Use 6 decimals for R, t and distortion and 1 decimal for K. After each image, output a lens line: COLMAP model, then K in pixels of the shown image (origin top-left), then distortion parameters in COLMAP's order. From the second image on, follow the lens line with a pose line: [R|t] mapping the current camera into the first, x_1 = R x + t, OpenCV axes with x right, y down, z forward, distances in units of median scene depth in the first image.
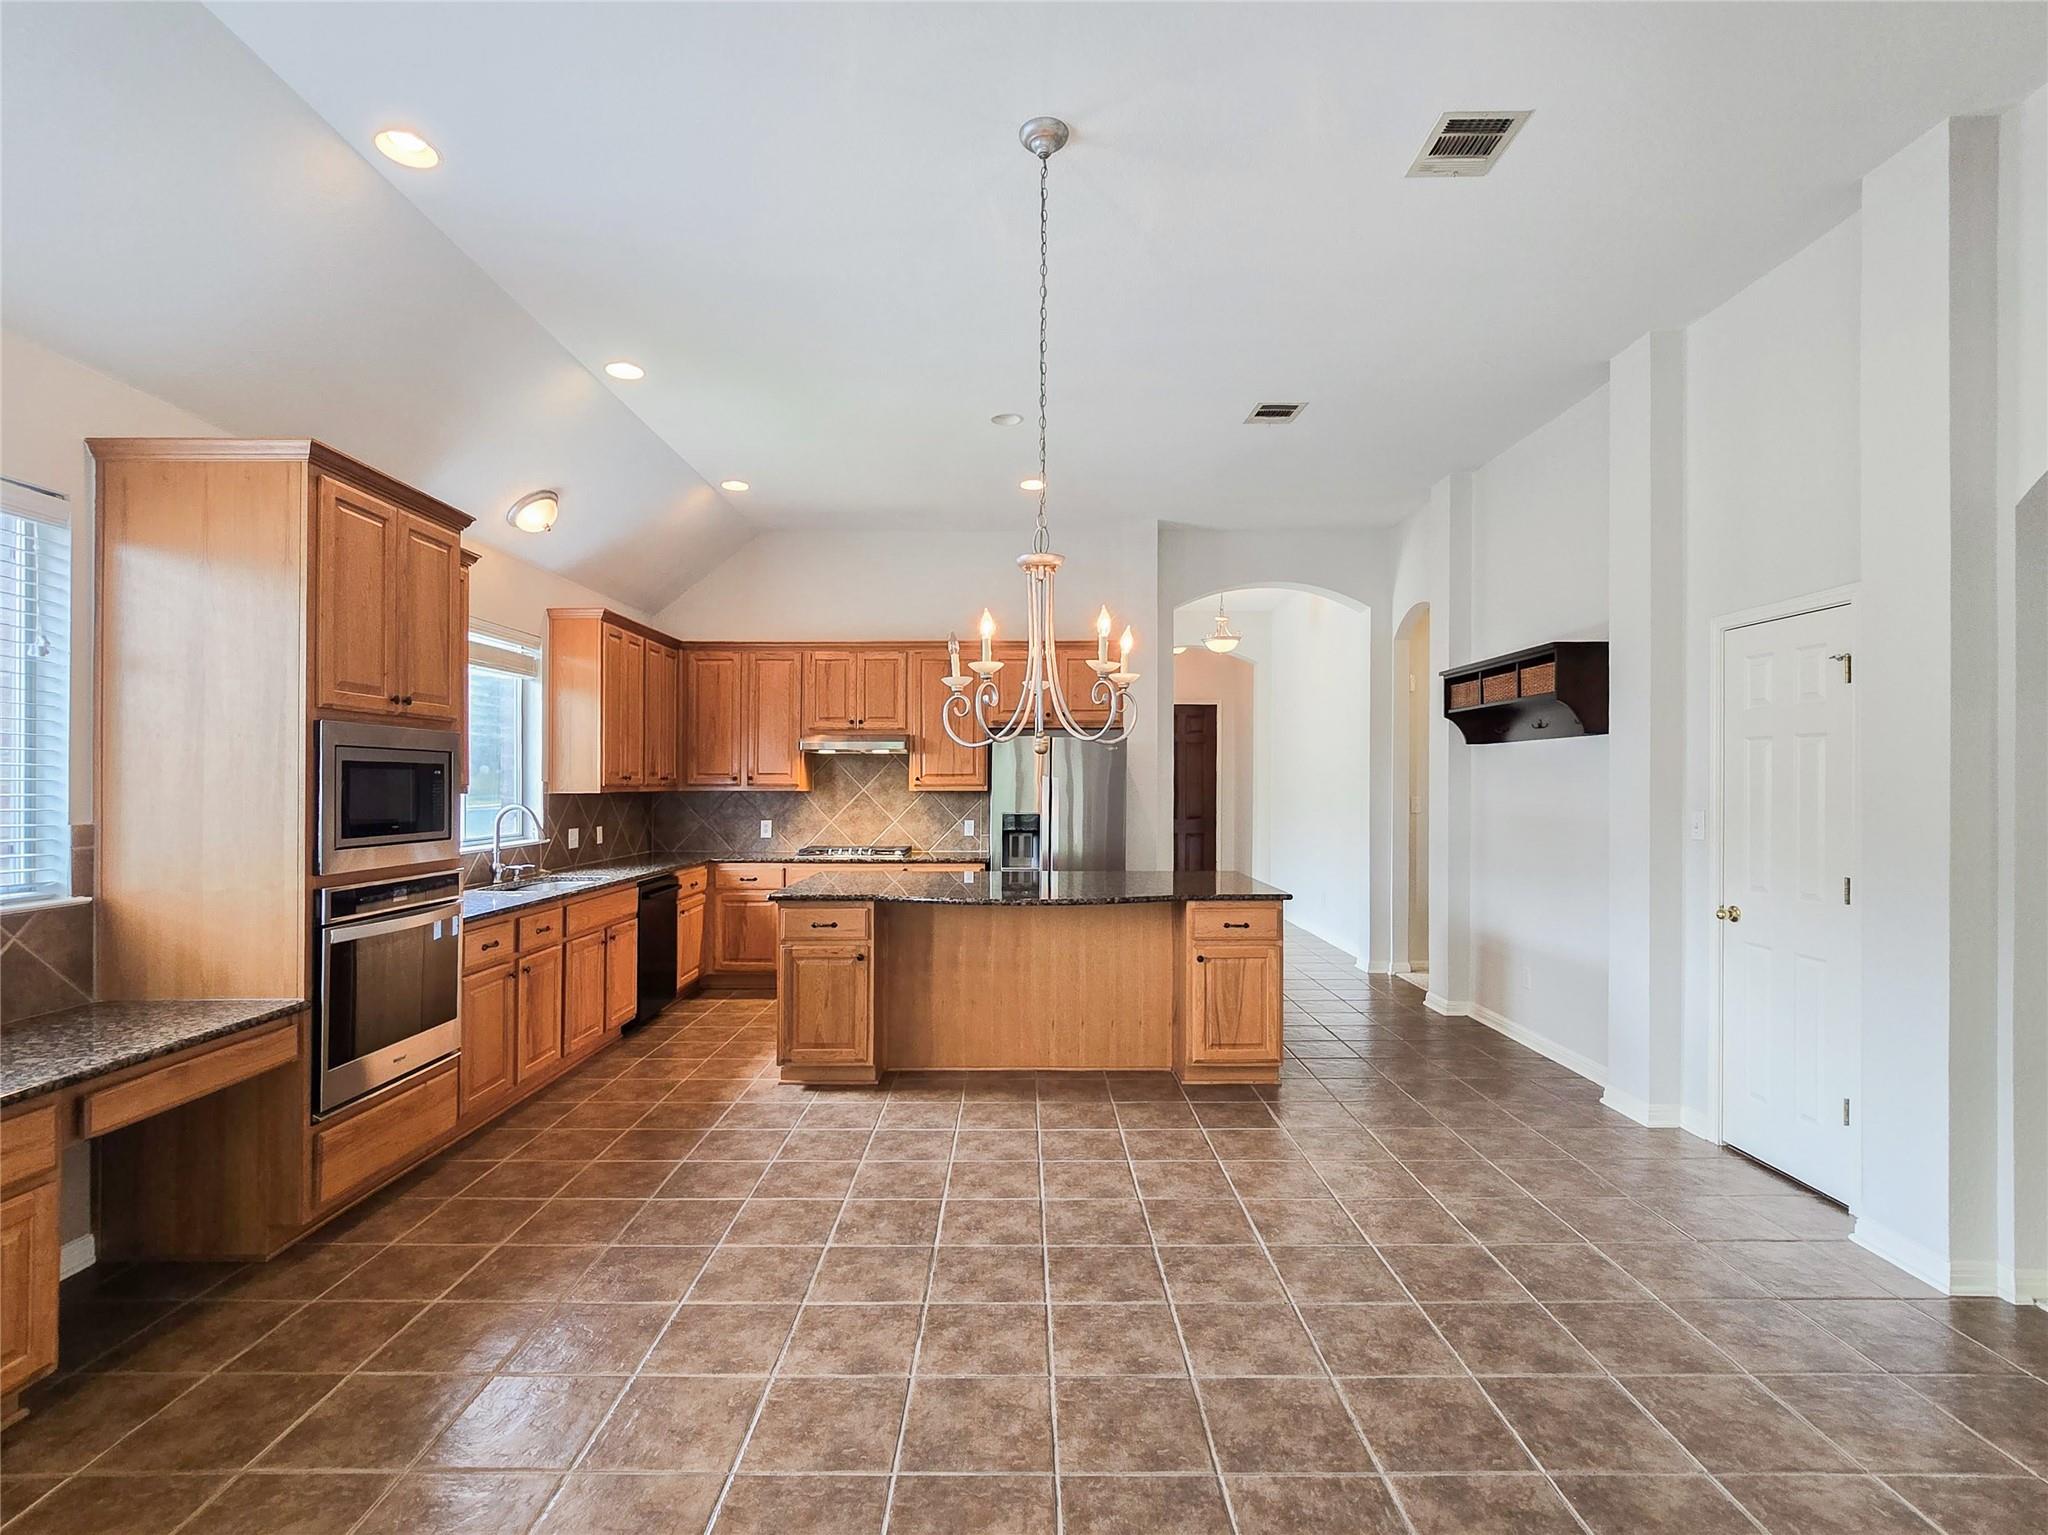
lens RADIAL K [[996.5, 0, 1018.8], [0, 996.5, 780.4], [0, 0, 1]] dist [-0.015885, -0.000018]
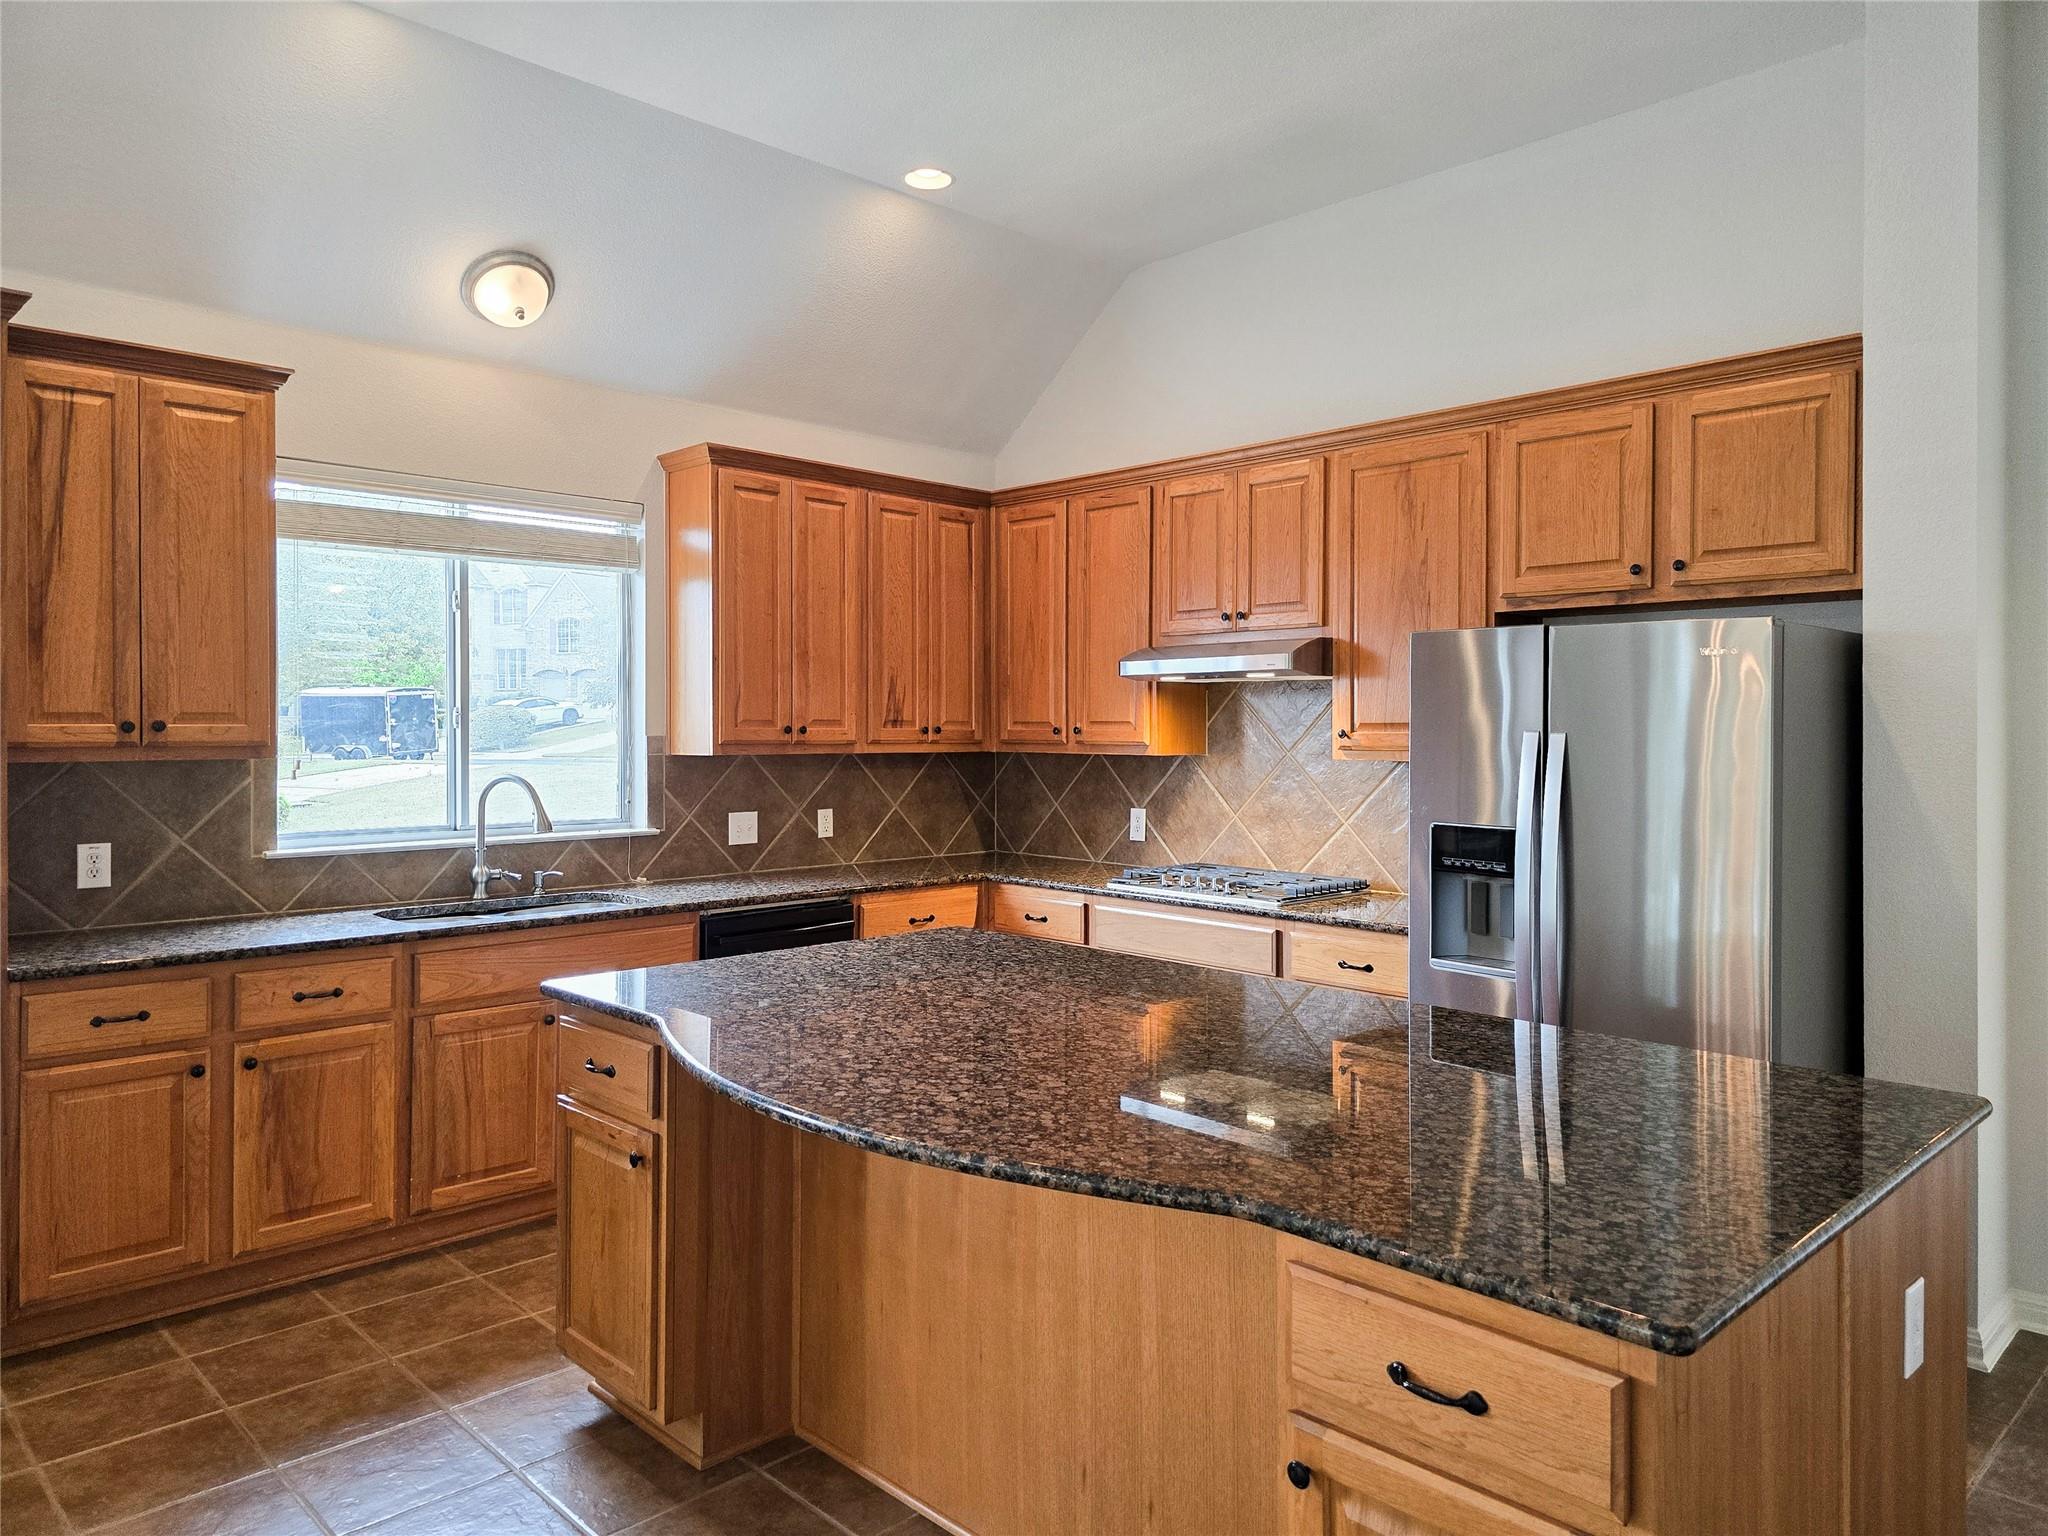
lens RADIAL K [[1371.4, 0, 1025.1], [0, 1371.4, 733.2], [0, 0, 1]] dist [0.059097, -0.056898]
pose [[0.698231, 0.005950, -0.715848, 0.268346], [-0.002030, 0.999978, 0.006332, -0.005957], [0.715869, -0.002968, 0.698228, 0.500311]]
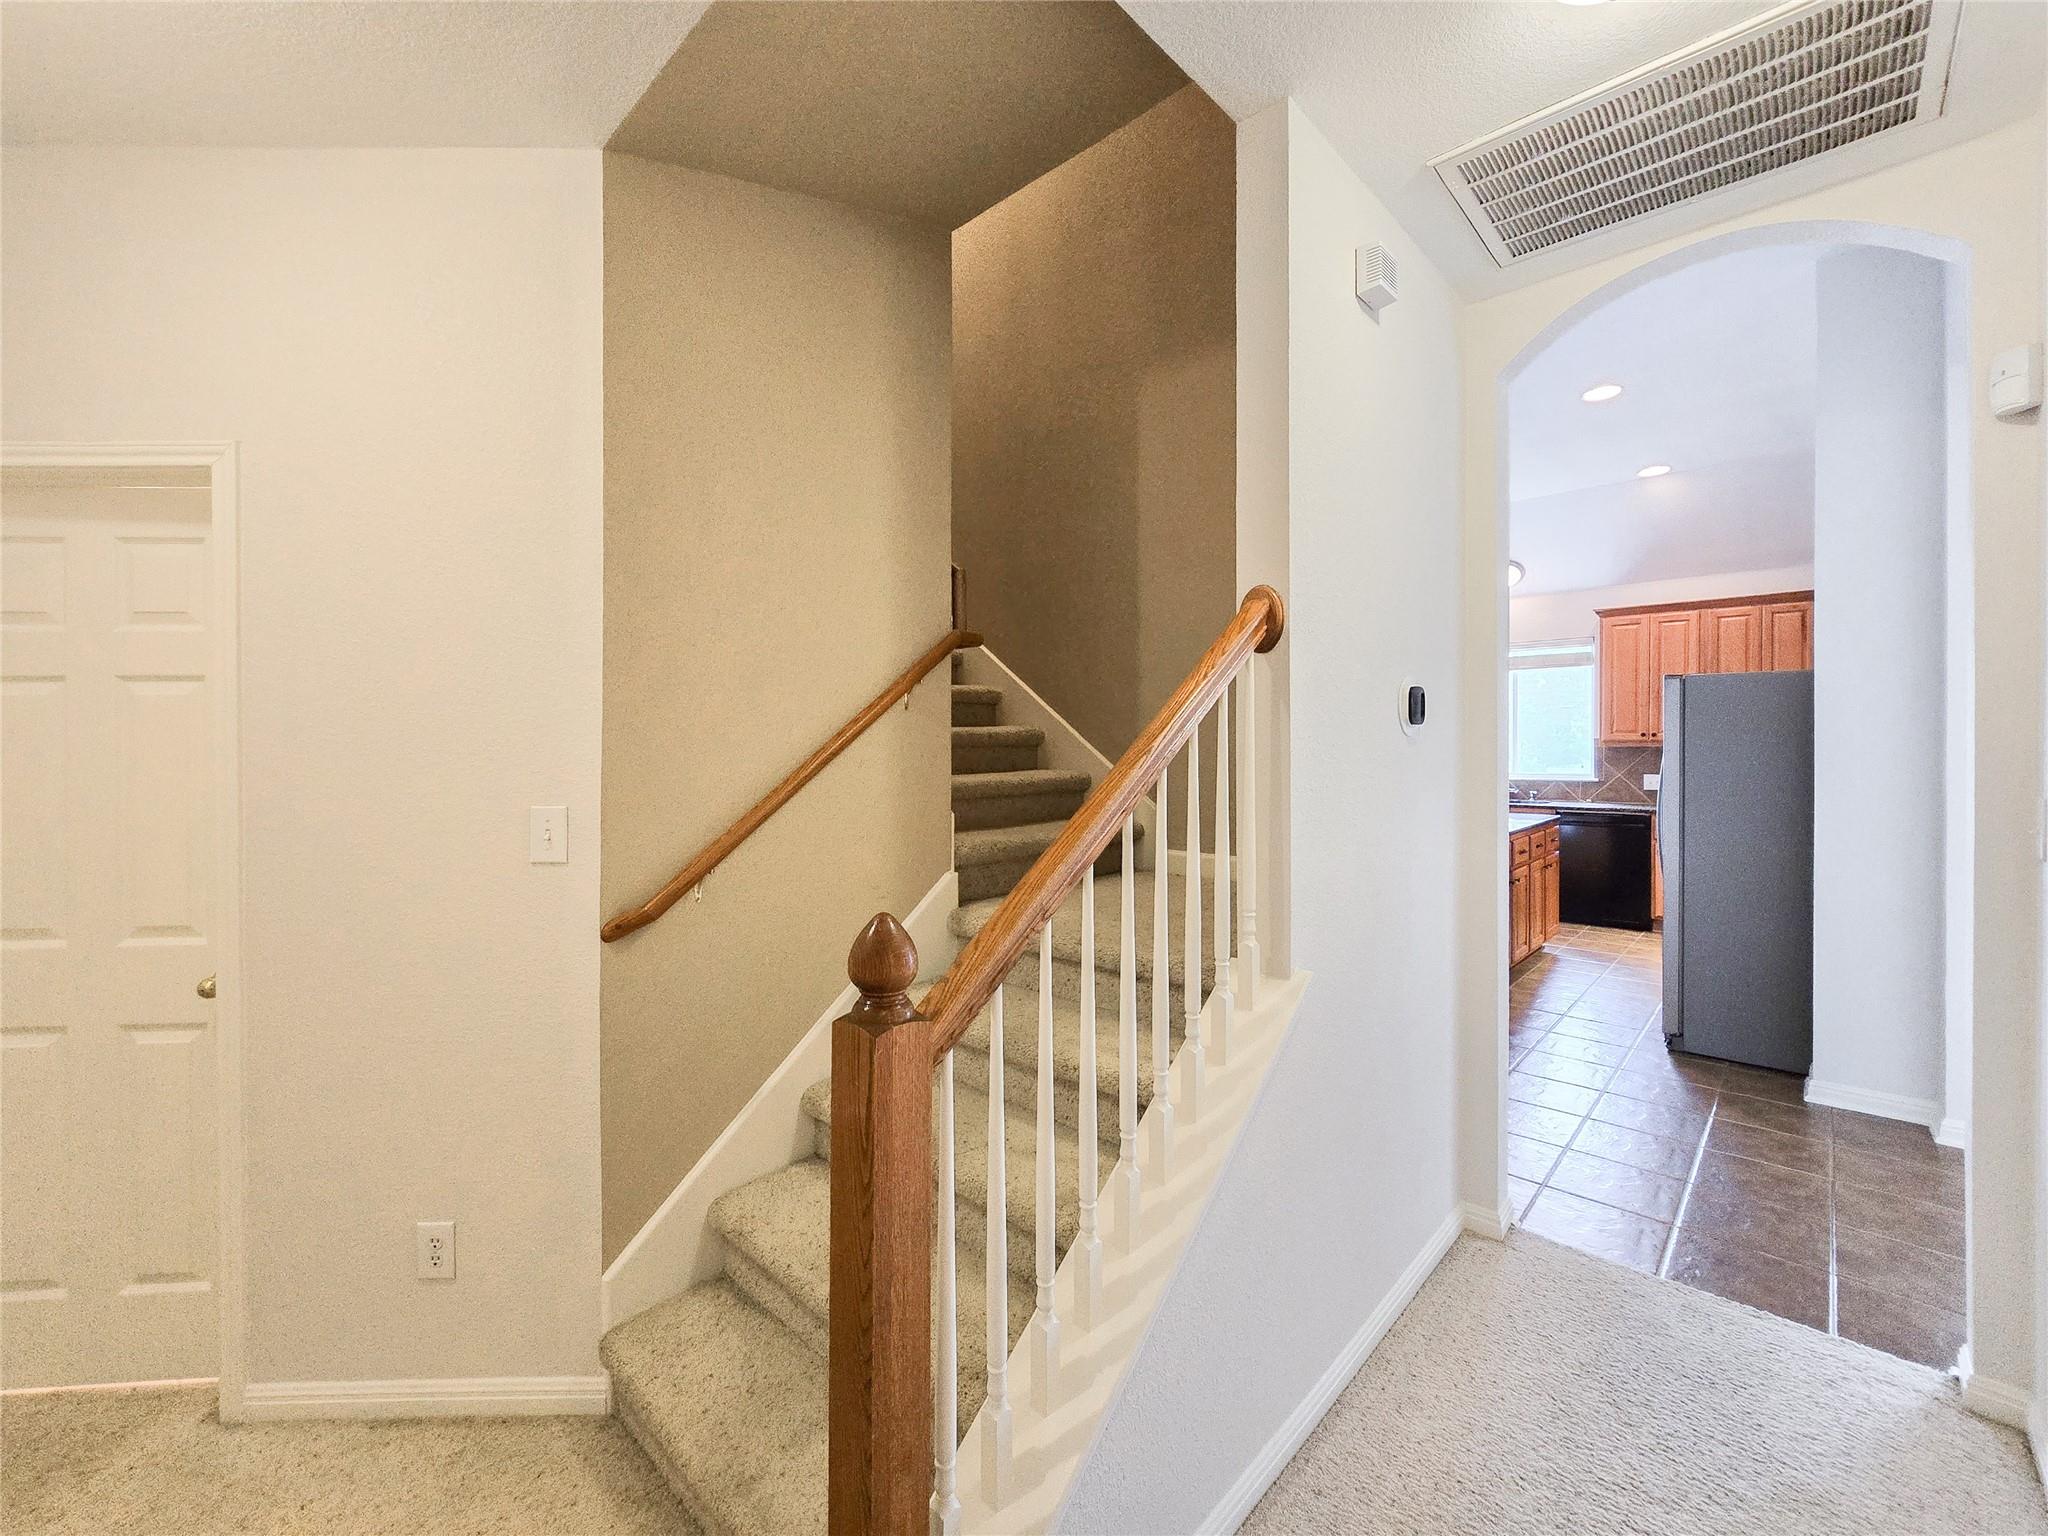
lens RADIAL K [[842.3, 0, 1020.0], [0, 842.3, 773.3], [0, 0, 1]] dist [0.001360, 0.000436]
pose [[-0.687861, 0.029265, -0.725252, 0.855888], [0.016461, 0.999559, 0.024722, 0.006208], [0.725656, 0.005067, -0.688039, 1.091176]]
